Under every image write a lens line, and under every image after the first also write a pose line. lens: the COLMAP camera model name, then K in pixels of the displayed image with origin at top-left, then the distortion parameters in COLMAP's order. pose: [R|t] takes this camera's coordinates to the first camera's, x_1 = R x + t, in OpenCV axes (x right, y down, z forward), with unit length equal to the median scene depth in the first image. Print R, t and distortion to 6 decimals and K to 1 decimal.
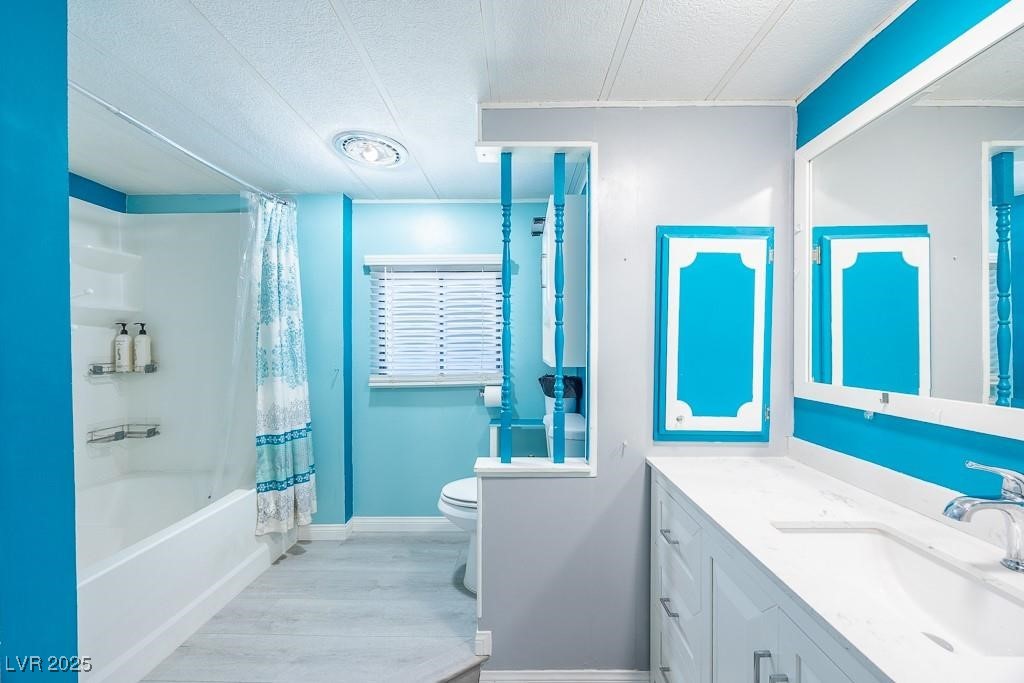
lens RADIAL K [[398.3, 0, 520.0], [0, 398.3, 347.6], [0, 0, 1]] dist [-0.001597, 0.000090]
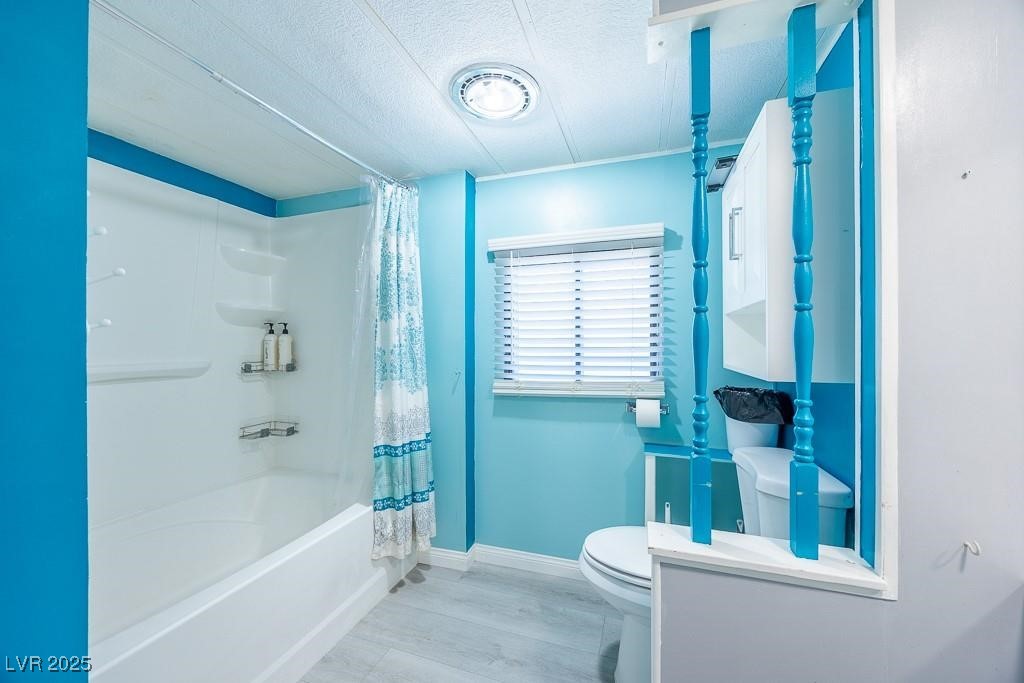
lens RADIAL K [[398.3, 0, 511.7], [0, 398.3, 342.5], [0, 0, 1]] dist [-0.001597, 0.000090]
pose [[0.947814, -0.000614, -0.318825, -0.078440], [-0.002048, 0.999966, -0.008015, -0.004177], [0.318819, 0.008250, 0.947780, 0.231569]]
